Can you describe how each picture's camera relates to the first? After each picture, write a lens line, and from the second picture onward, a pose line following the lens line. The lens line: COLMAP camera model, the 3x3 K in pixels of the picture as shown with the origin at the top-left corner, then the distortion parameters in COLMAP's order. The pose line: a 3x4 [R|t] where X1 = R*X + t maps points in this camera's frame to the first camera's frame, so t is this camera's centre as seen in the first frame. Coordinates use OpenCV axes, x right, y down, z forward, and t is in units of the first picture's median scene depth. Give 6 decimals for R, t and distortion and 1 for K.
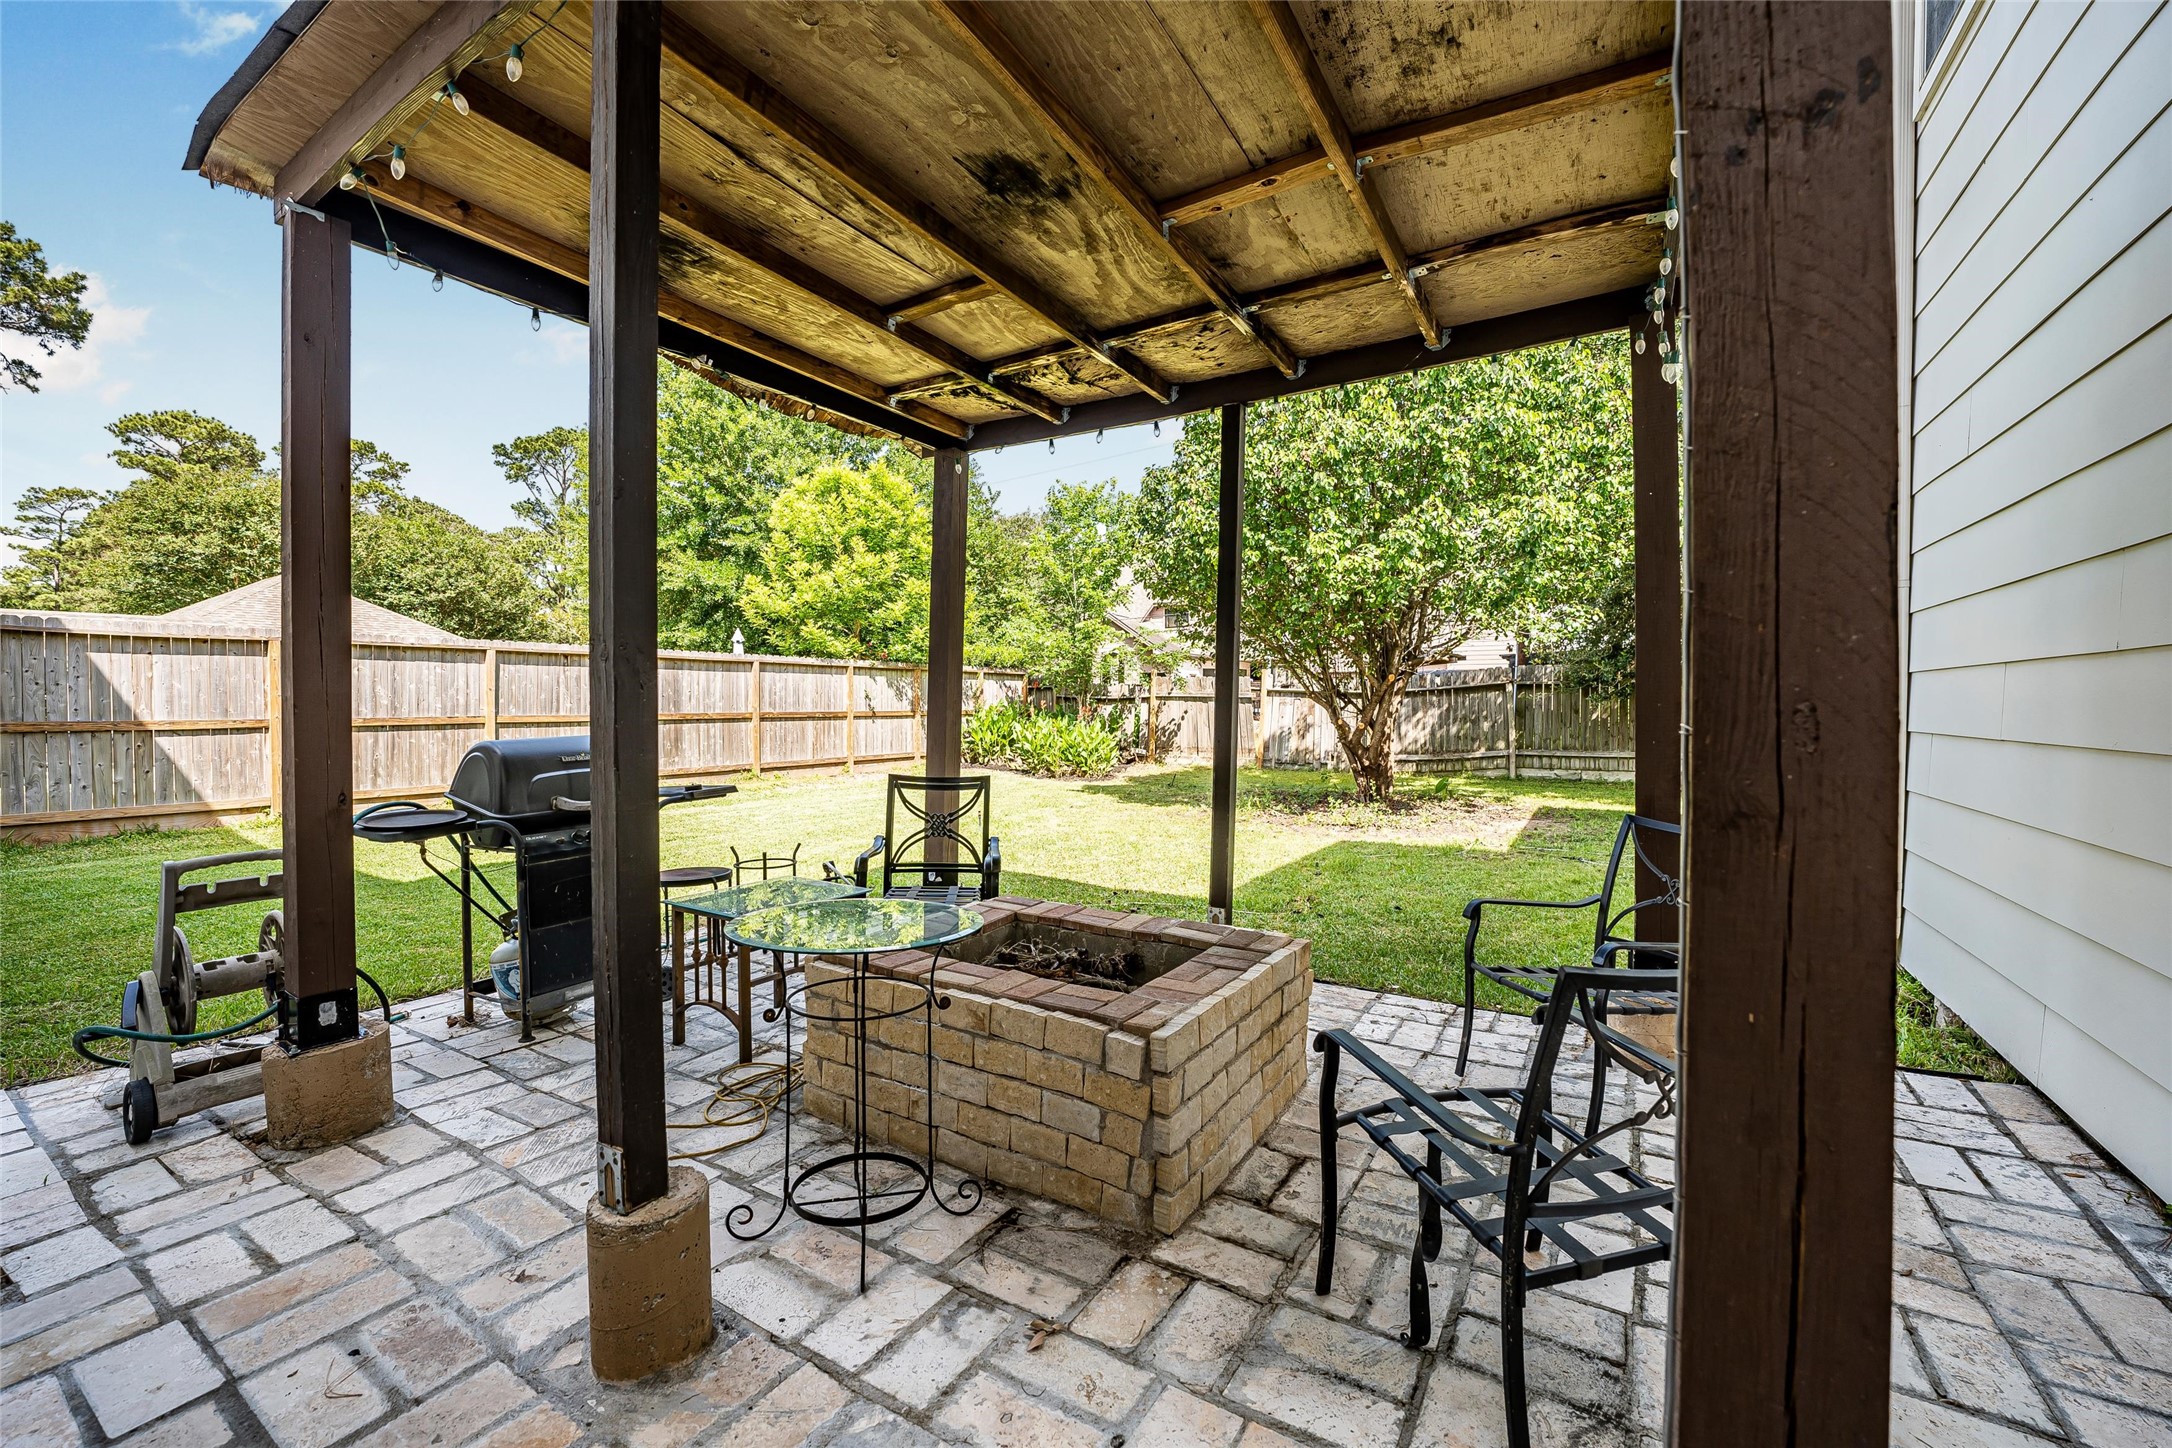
lens RADIAL K [[898.9, 0, 1091.4], [0, 898.9, 717.9], [0, 0, 1]] dist [-0.013684, 0.000410]
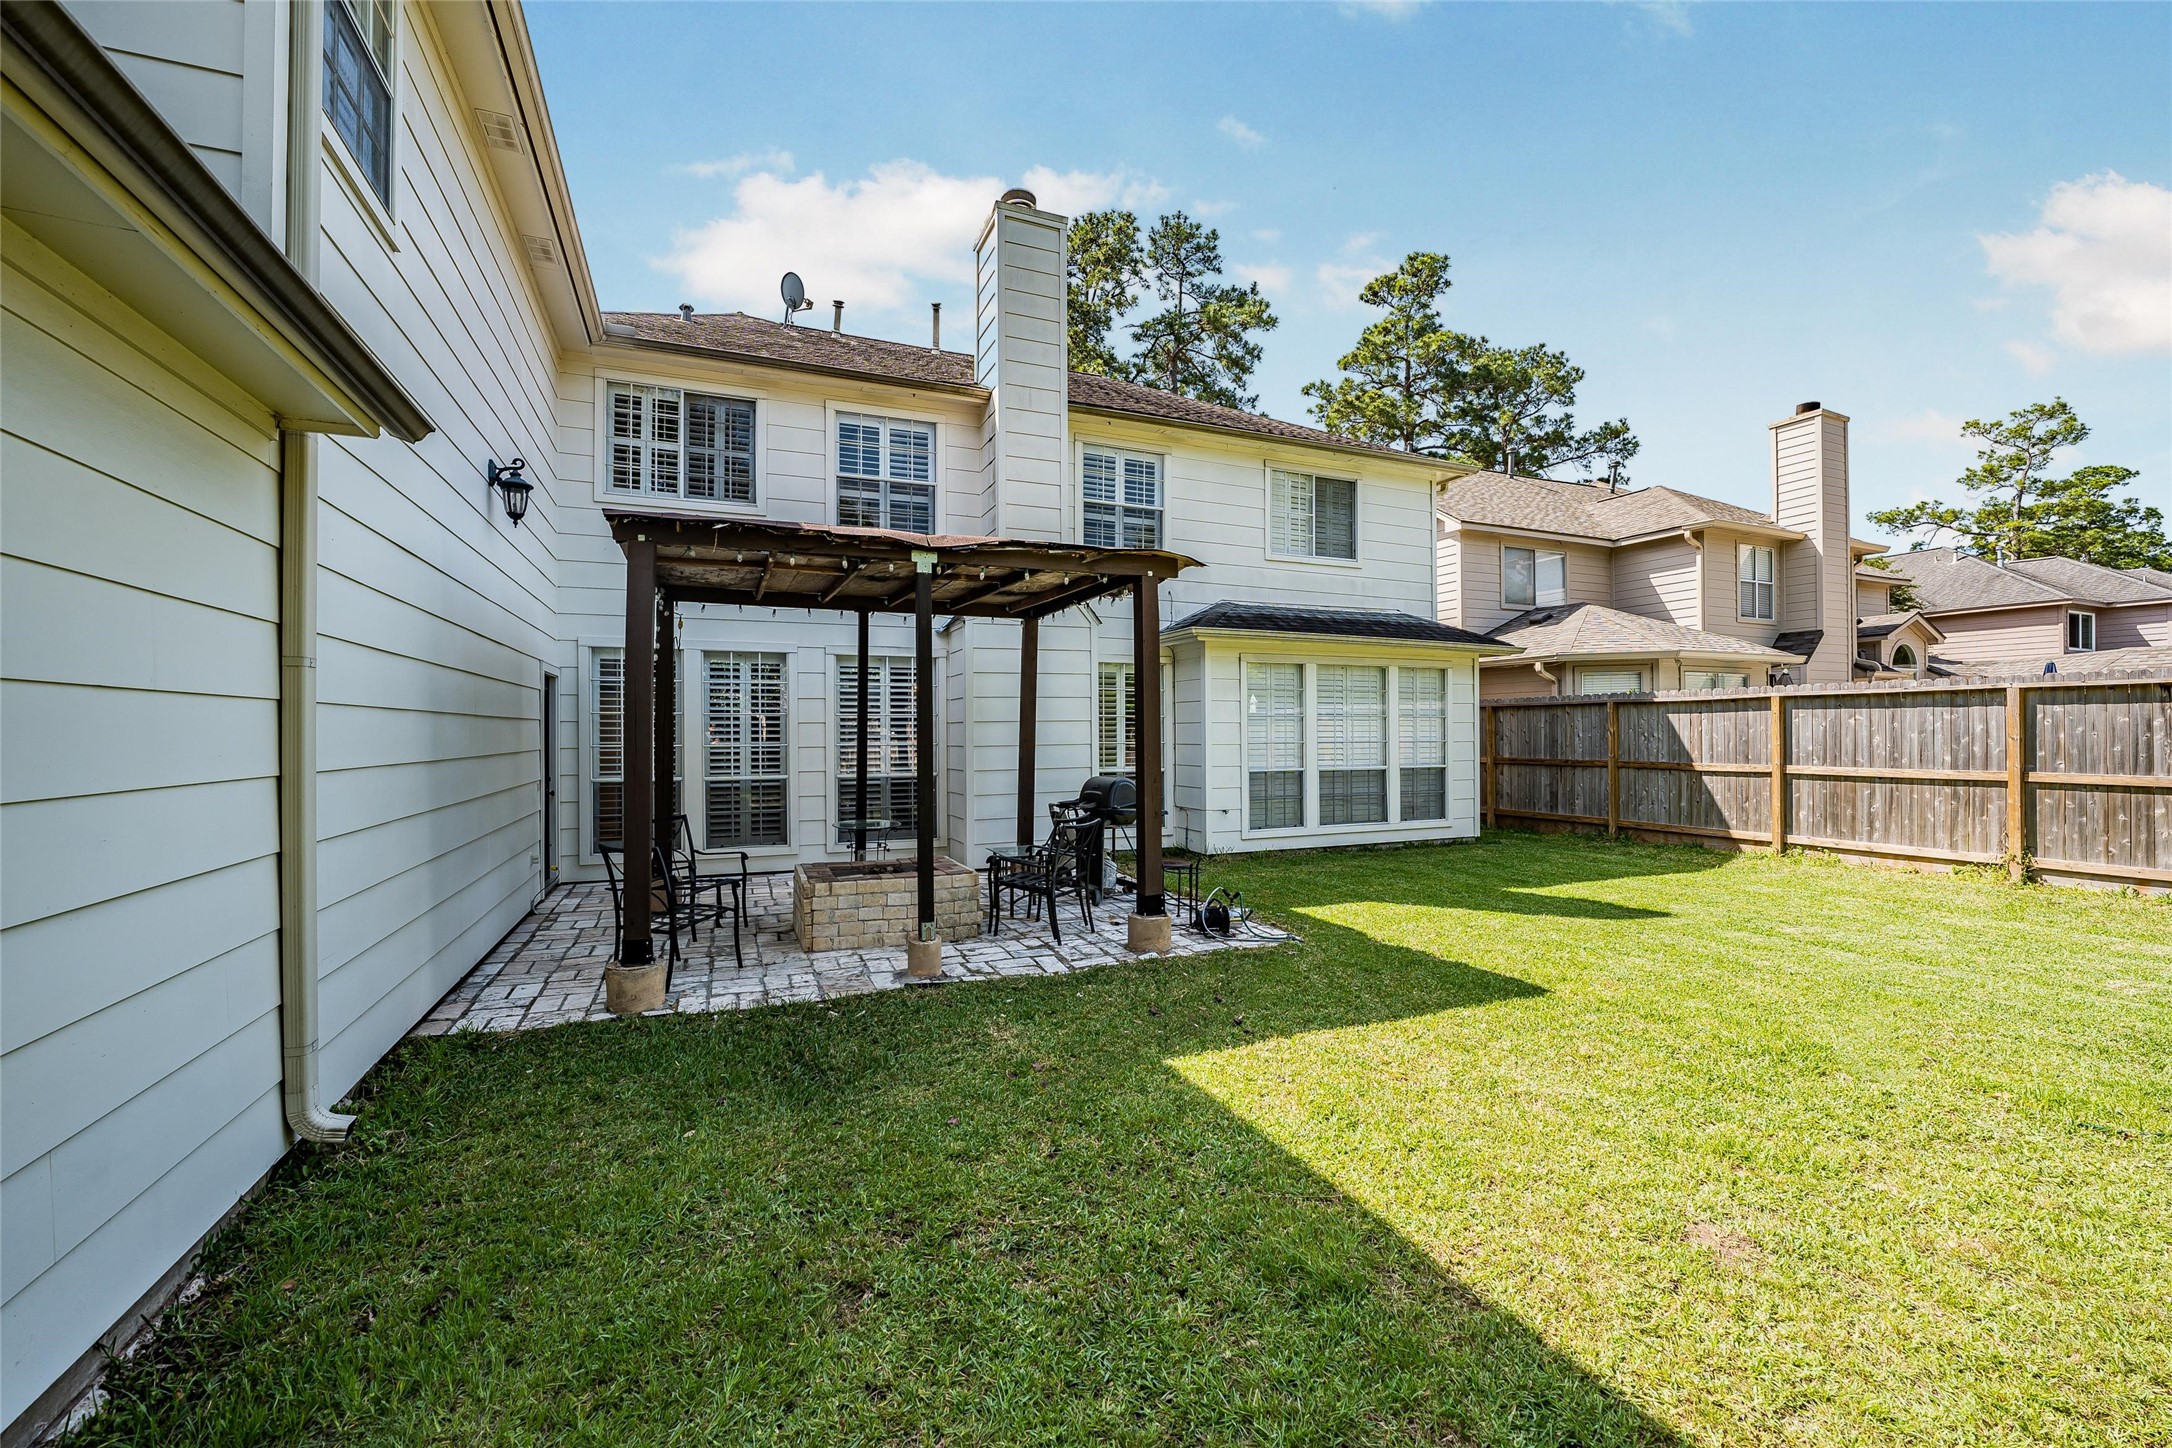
lens RADIAL K [[898.9, 0, 1091.4], [0, 898.9, 717.9], [0, 0, 1]] dist [-0.013684, 0.000410]
pose [[-0.550248, -0.003101, -0.834995, 0.456608], [-0.006267, 0.999980, 0.000416, -0.049145], [0.834978, 0.005461, -0.550257, 0.818372]]
